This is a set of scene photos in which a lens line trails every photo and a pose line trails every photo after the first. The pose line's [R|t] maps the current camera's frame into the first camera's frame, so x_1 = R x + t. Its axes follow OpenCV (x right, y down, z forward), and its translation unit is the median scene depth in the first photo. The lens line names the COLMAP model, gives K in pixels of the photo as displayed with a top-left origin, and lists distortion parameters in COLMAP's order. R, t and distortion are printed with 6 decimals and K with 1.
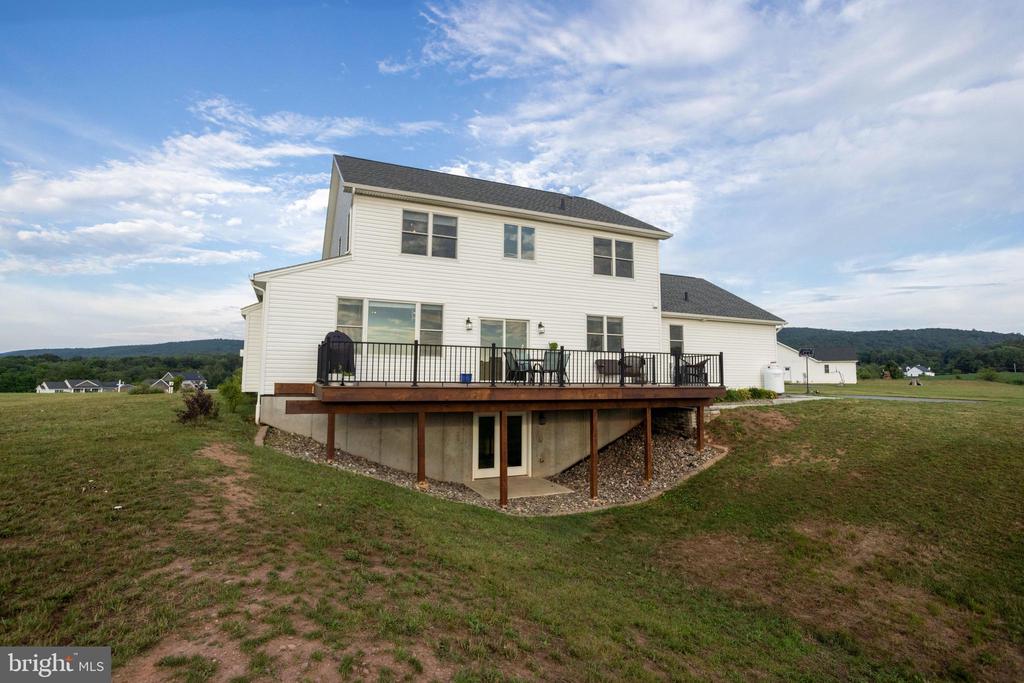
lens RADIAL K [[508.0, 0, 548.5], [0, 508.0, 310.6], [0, 0, 1]] dist [-0.024295, 0.018879]
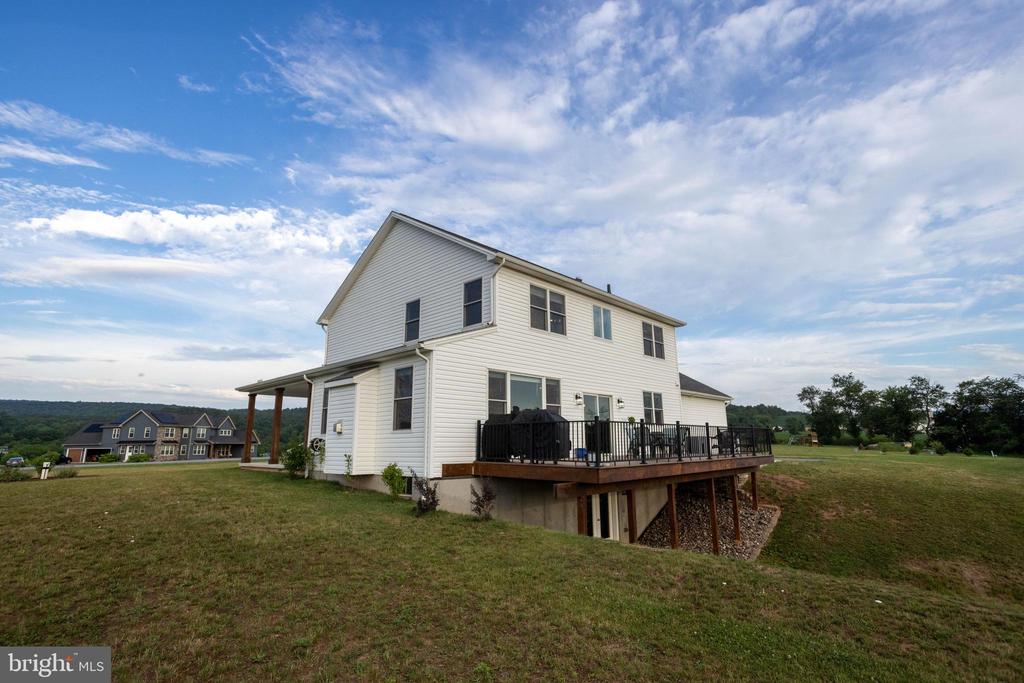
lens RADIAL K [[508.0, 0, 545.8], [0, 508.0, 320.5], [0, 0, 1]] dist [-0.024295, 0.018879]
pose [[0.914274, 0.076383, 0.397830, -0.510090], [-0.033047, 0.992853, -0.114678, -0.009086], [-0.403746, 0.091700, 0.910264, 0.054302]]
